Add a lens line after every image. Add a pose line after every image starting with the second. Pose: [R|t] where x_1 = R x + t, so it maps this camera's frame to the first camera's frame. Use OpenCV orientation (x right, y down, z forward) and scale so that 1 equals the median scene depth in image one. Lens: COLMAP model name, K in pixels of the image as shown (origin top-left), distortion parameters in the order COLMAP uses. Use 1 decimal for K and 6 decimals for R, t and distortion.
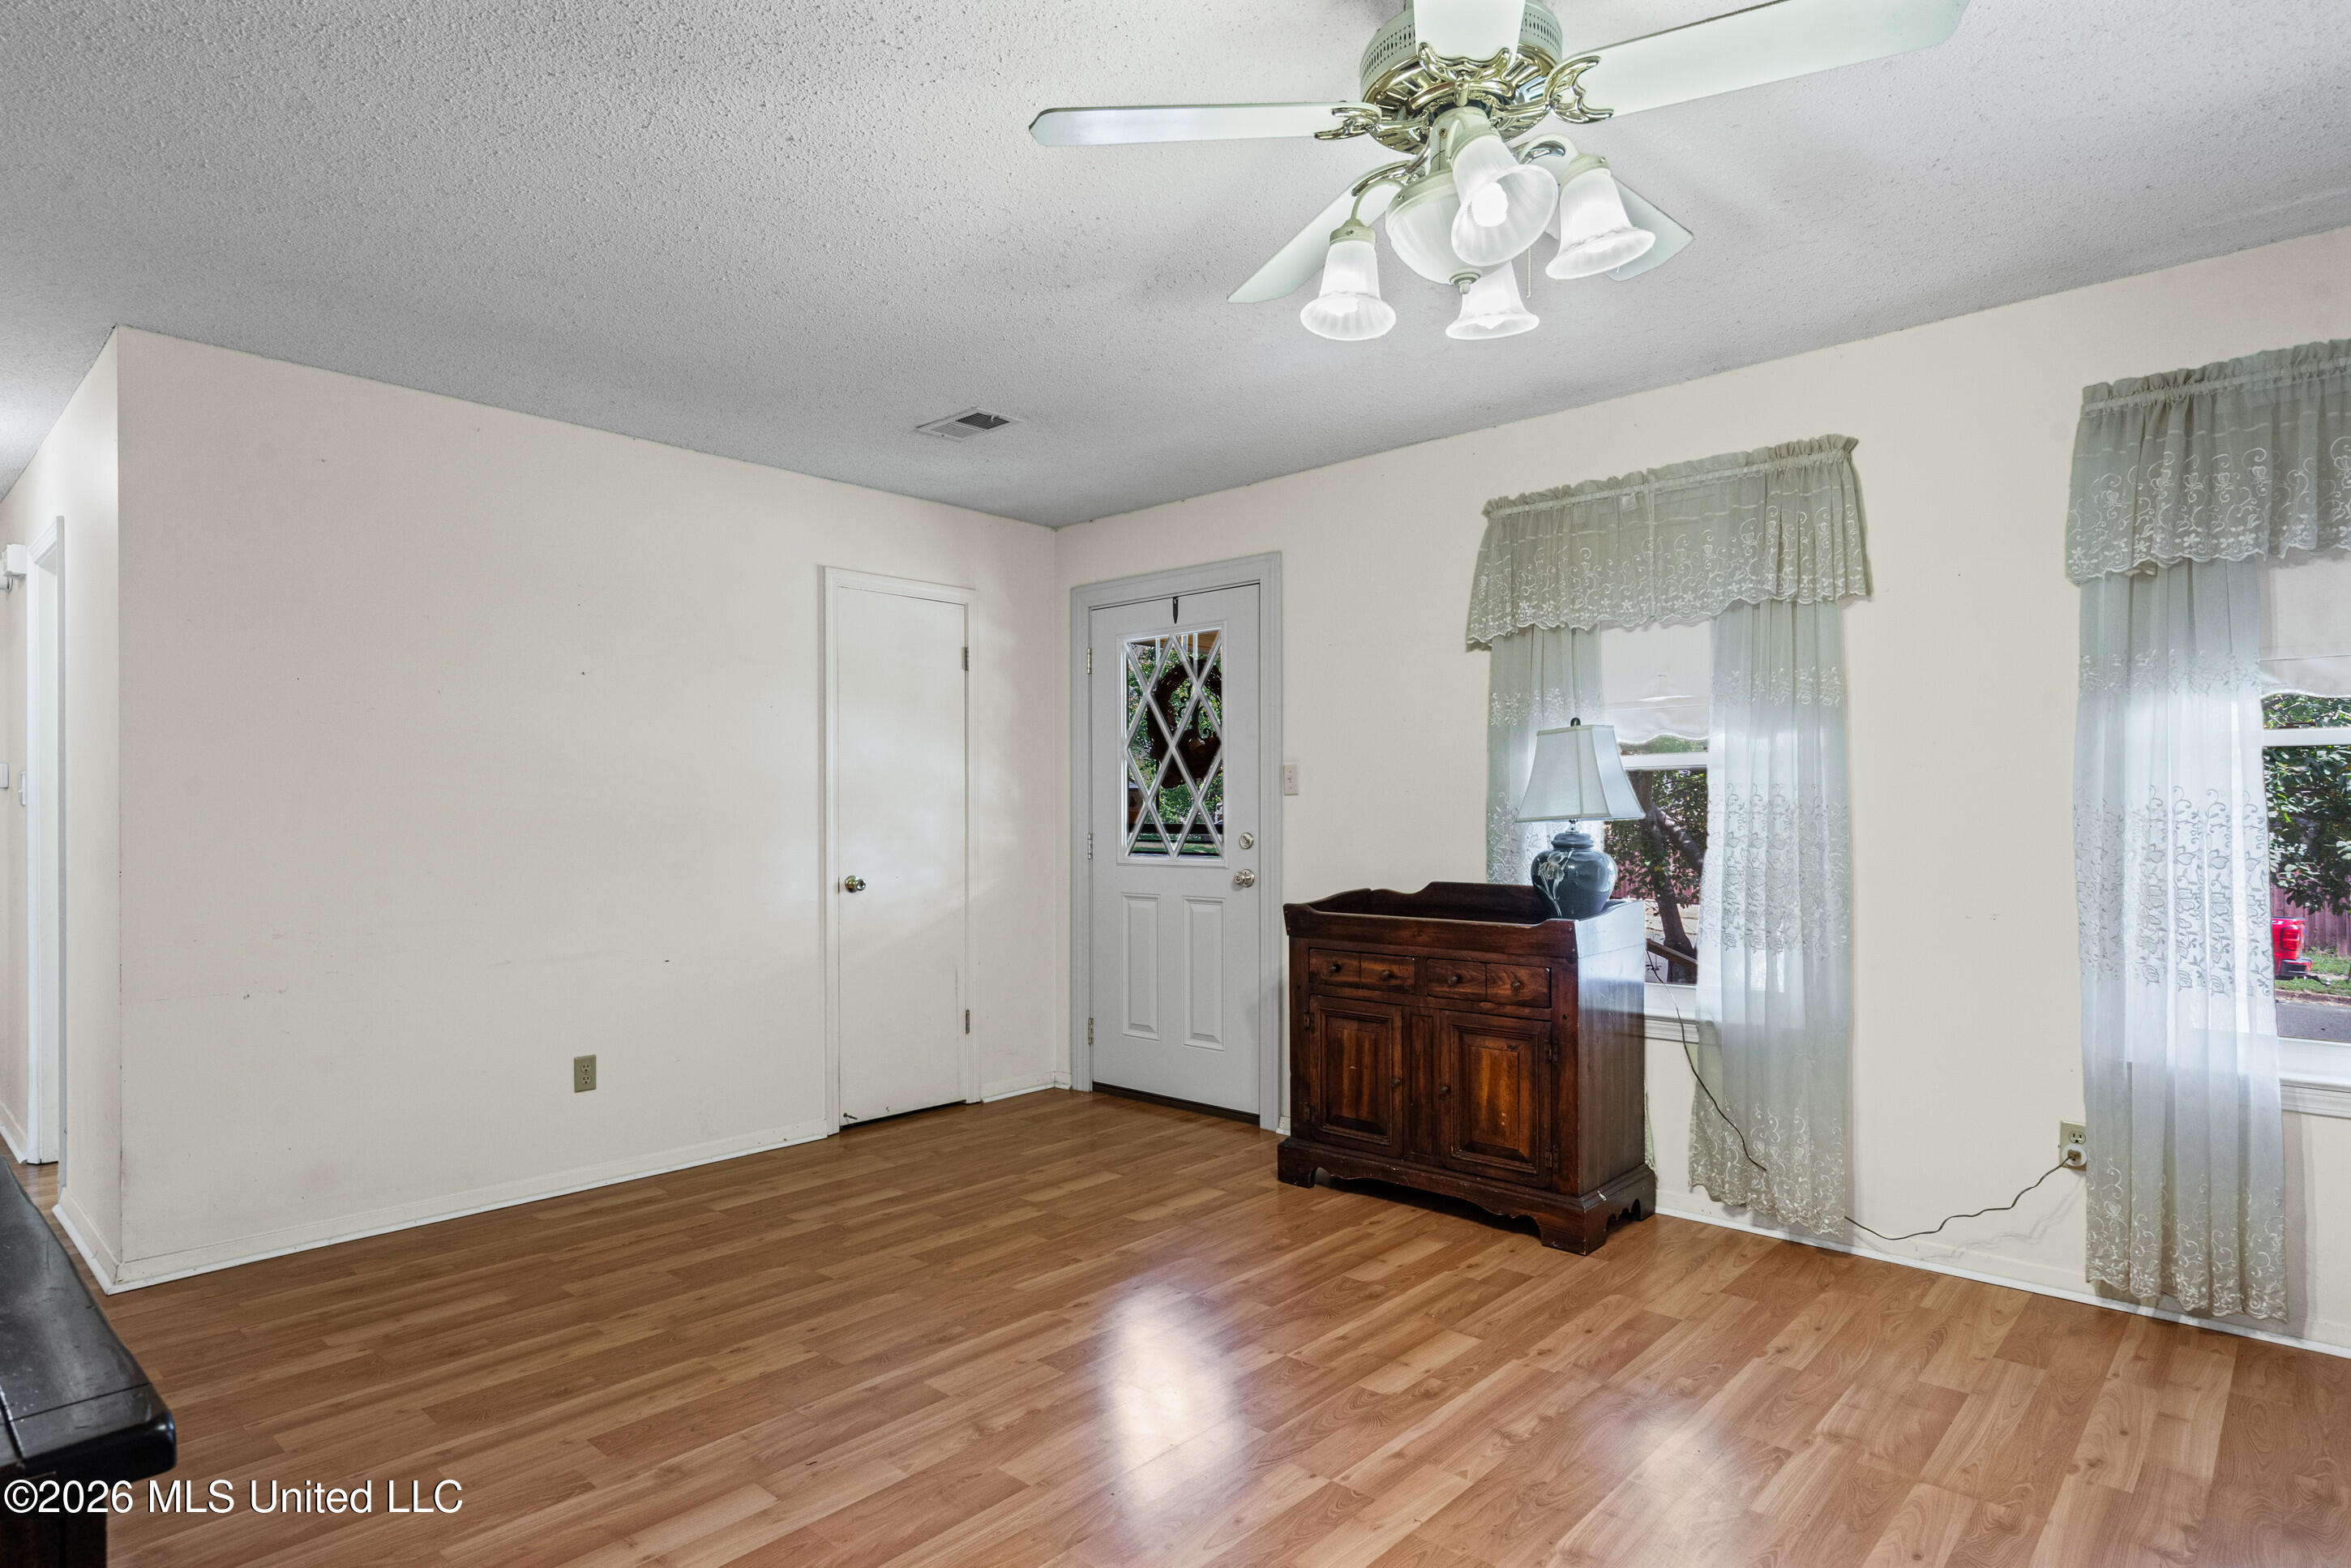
lens RADIAL K [[1272.4, 0, 1107.7], [0, 1272.4, 817.1], [0, 0, 1]] dist [-0.005194, -0.000117]
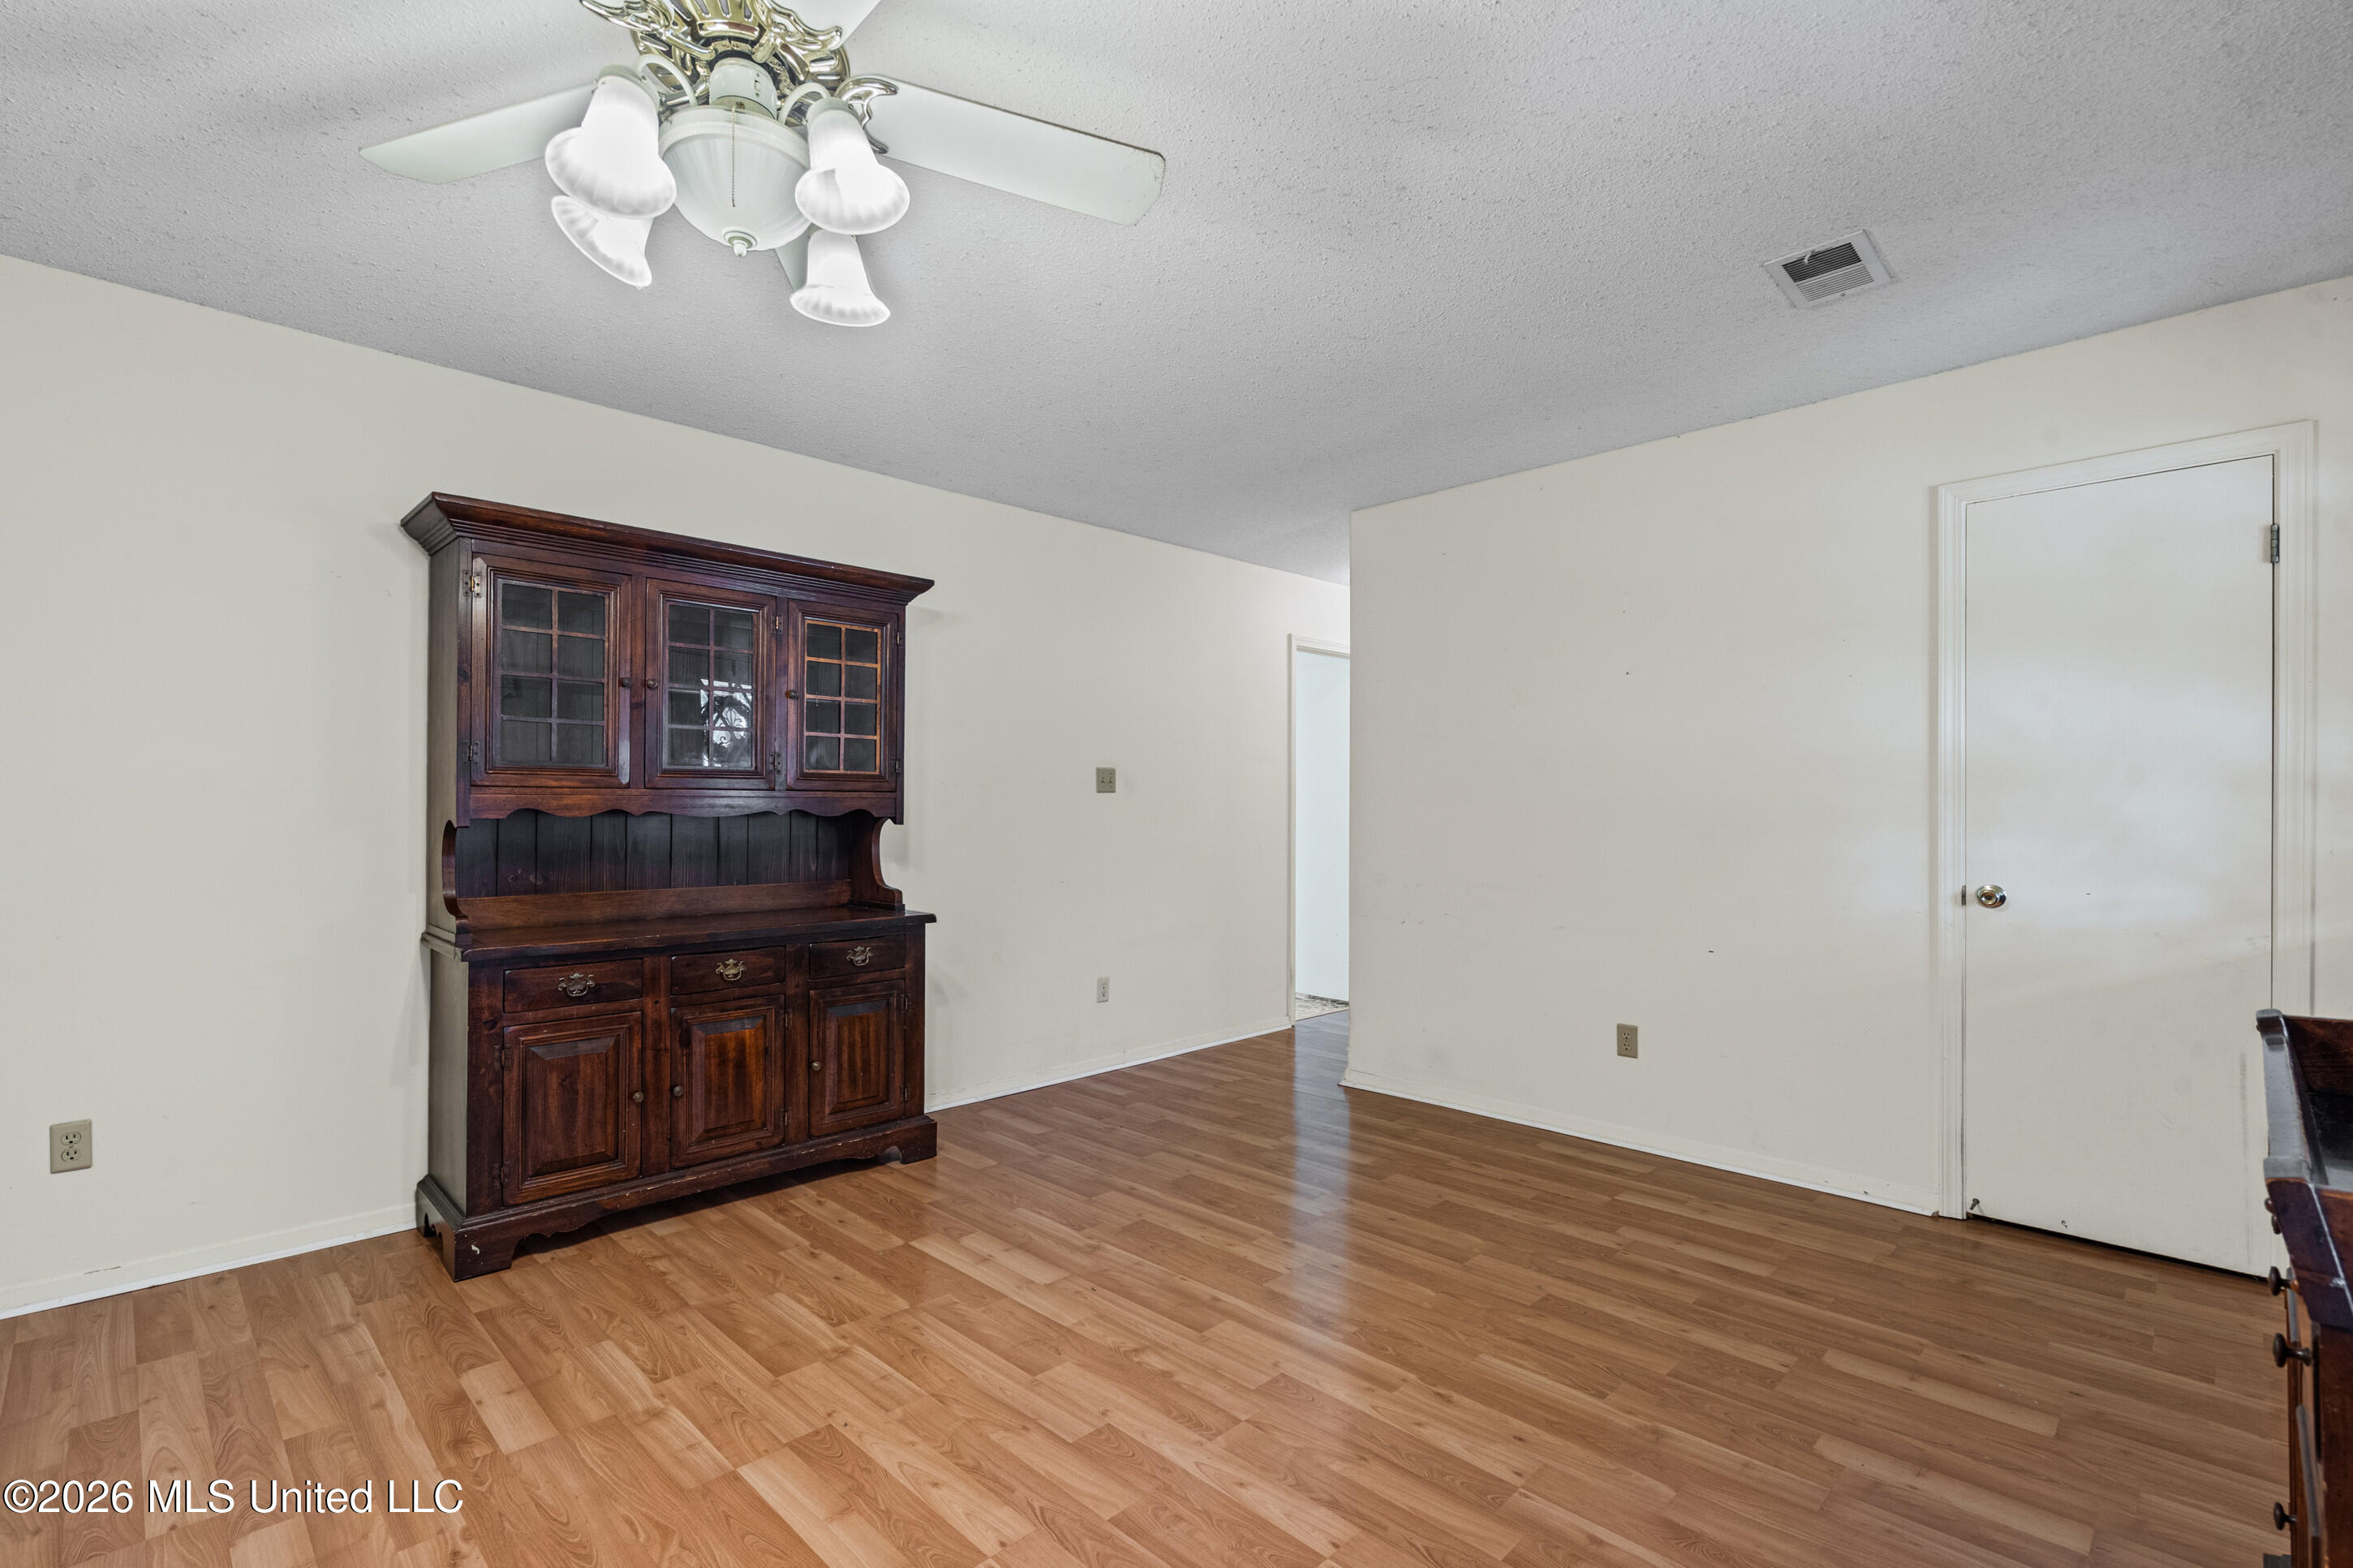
lens RADIAL K [[1089.7, 0, 1181.2], [0, 1089.7, 797.0], [0, 0, 1]] dist [-0.014785, 0.005113]
pose [[-0.013277, 0.003212, -0.999907, 0.561299], [-0.001152, 0.999994, 0.003227, -0.008647], [0.999911, 0.001195, -0.013274, 0.683623]]
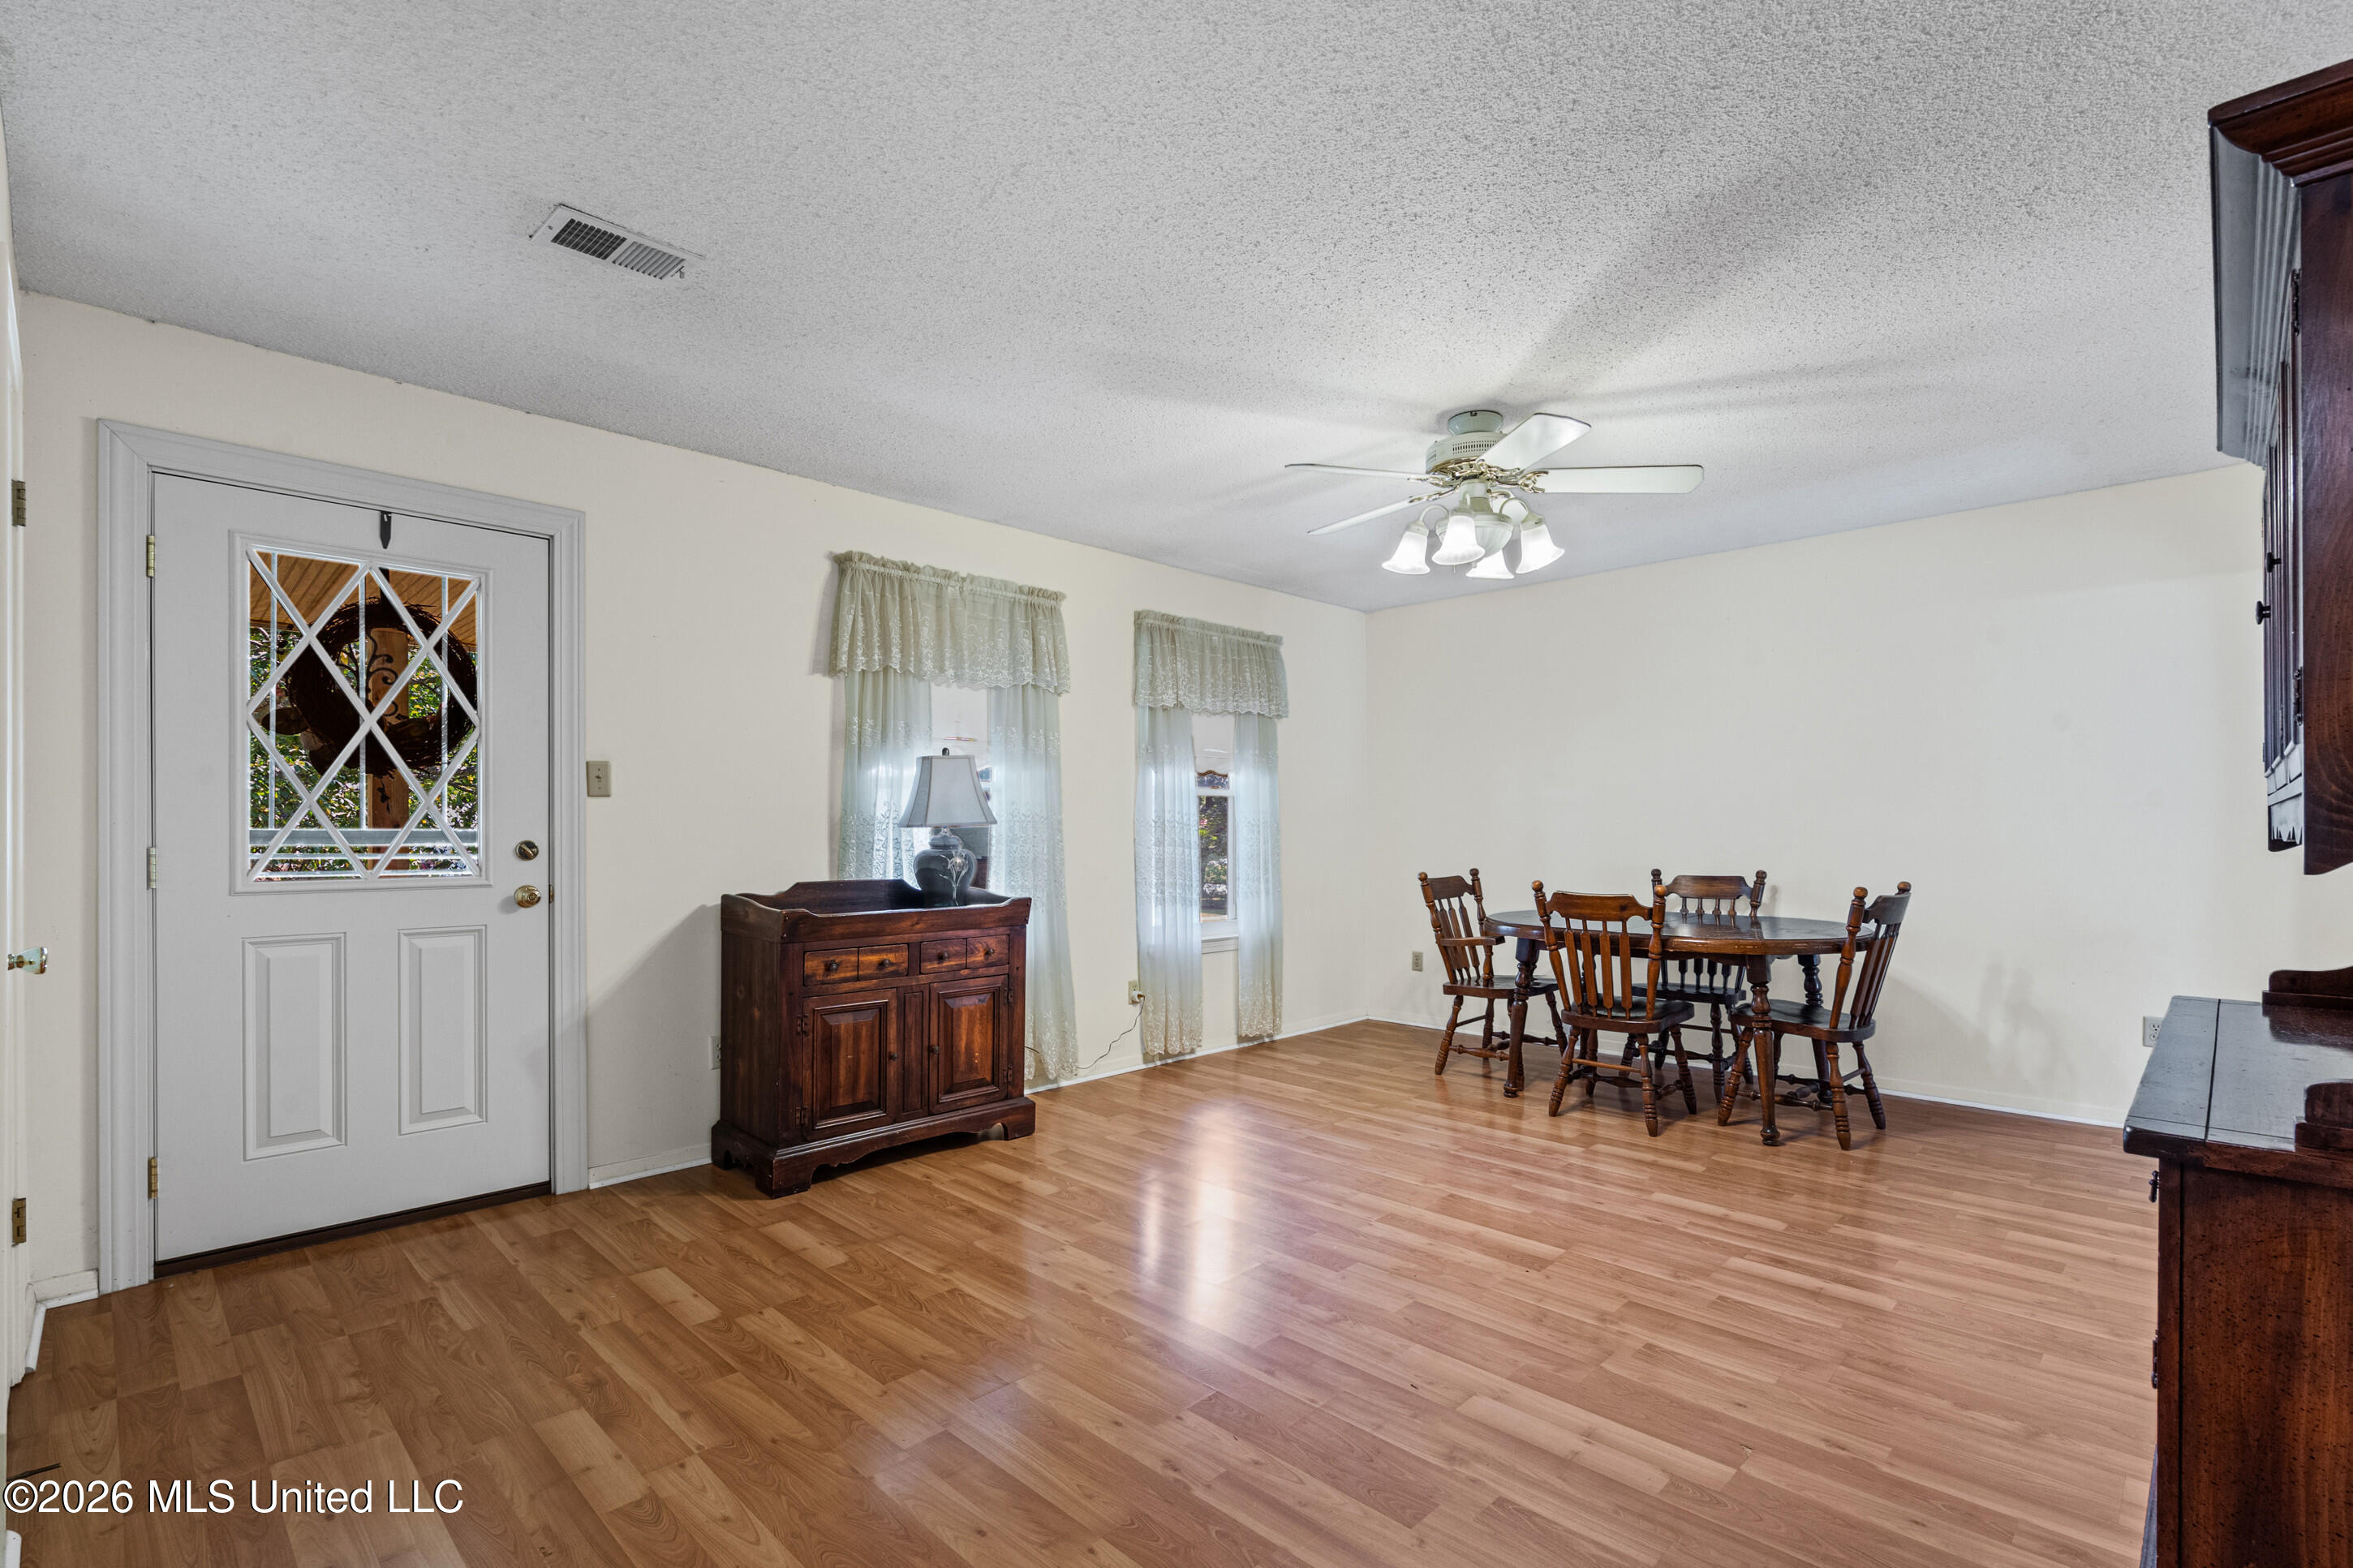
lens RADIAL K [[1089.7, 0, 1195.2], [0, 1089.7, 810.8], [0, 0, 1]] dist [-0.014785, 0.005113]
pose [[-0.001585, 0.014166, 0.999898, -0.752987], [-0.003088, 0.999895, -0.014171, 0.002651], [-0.999994, -0.003110, -0.001541, 0.741525]]
